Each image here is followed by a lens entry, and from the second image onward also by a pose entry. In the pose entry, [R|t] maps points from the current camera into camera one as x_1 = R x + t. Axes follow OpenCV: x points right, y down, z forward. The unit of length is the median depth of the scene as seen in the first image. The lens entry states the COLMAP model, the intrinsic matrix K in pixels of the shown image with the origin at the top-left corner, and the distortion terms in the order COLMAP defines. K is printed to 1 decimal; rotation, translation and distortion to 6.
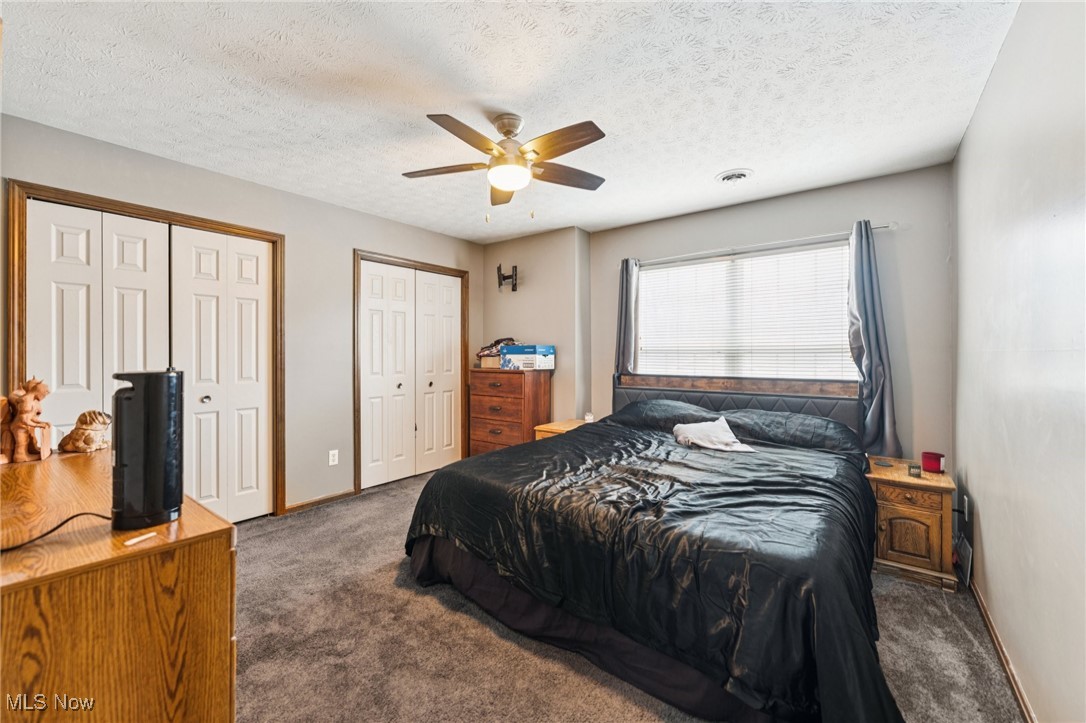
lens RADIAL K [[436.9, 0, 538.7], [0, 436.9, 346.6], [0, 0, 1]] dist [0.003119, -0.000006]
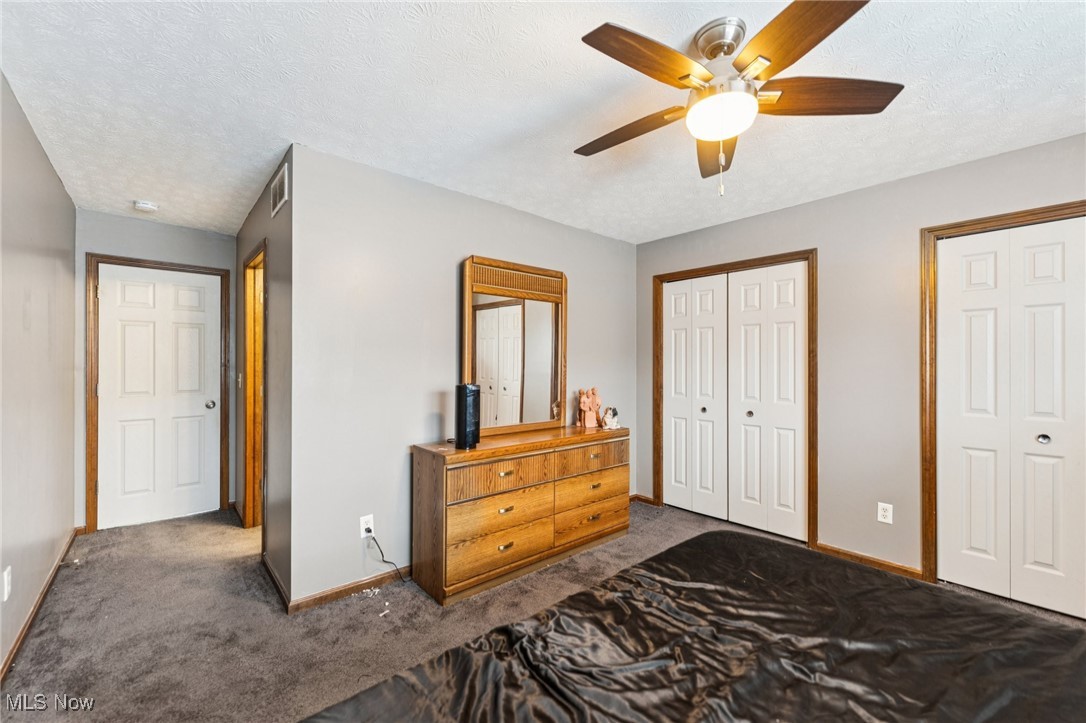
lens RADIAL K [[436.9, 0, 538.7], [0, 436.9, 346.6], [0, 0, 1]] dist [0.003119, -0.000006]
pose [[-0.191090, -0.053548, -0.980111, 0.381156], [0.004395, 0.998454, -0.055407, 0.003298], [0.981563, -0.014895, -0.190560, 0.516957]]
